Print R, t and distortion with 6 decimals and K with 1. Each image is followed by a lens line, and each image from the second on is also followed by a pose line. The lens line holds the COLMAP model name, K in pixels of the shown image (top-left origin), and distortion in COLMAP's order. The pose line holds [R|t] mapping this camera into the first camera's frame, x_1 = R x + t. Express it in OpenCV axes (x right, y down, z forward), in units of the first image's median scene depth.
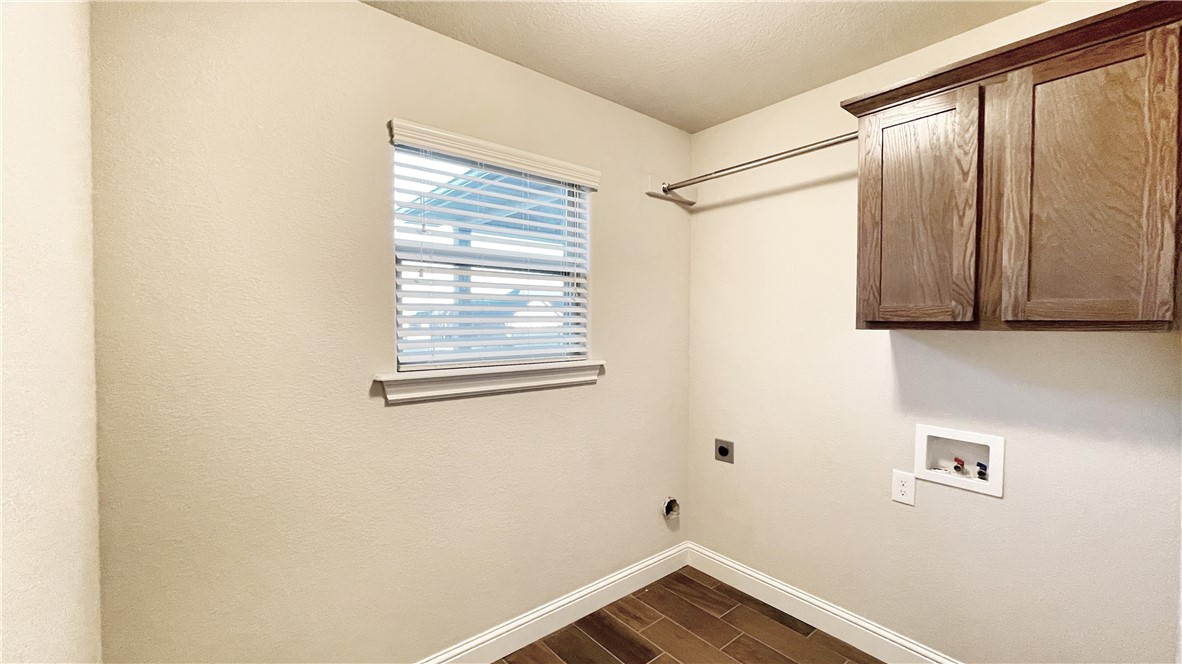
lens RADIAL K [[476.1, 0, 590.2], [0, 476.1, 331.9], [0, 0, 1]] dist [-0.001454, 0.000213]
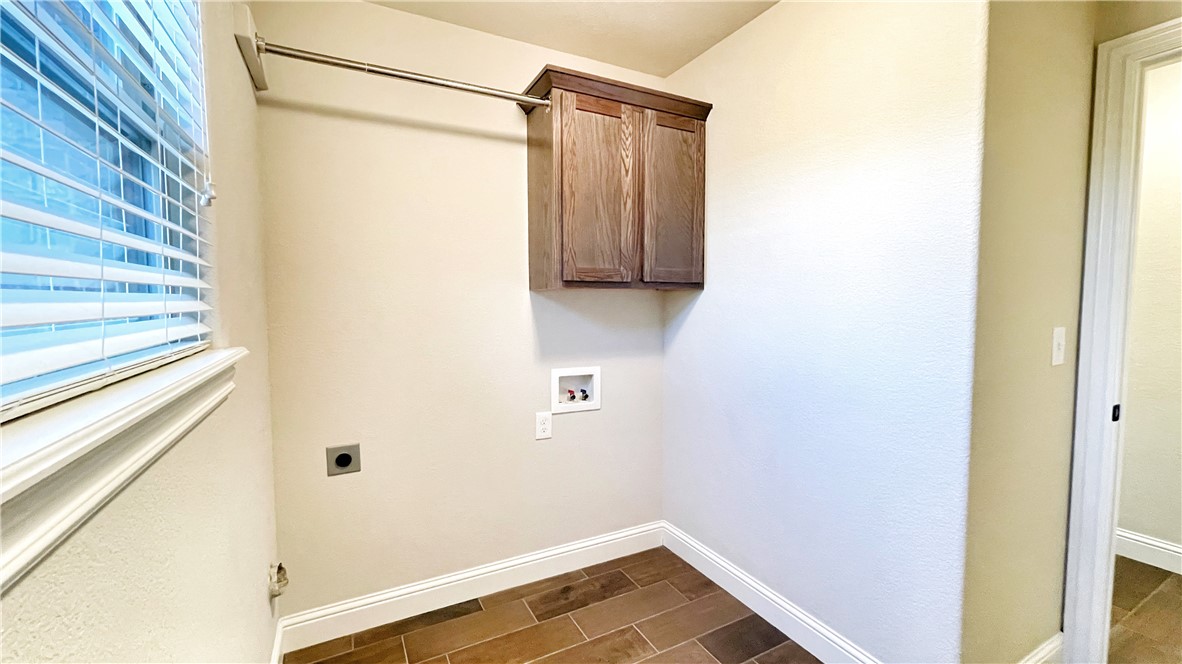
lens RADIAL K [[476.1, 0, 588.6], [0, 476.1, 327.6], [0, 0, 1]] dist [-0.001454, 0.000213]
pose [[0.226022, -0.066709, 0.971835, -0.556879], [0.026229, 0.997707, 0.062385, 0.019937], [-0.973769, 0.011390, 0.227253, 0.786775]]
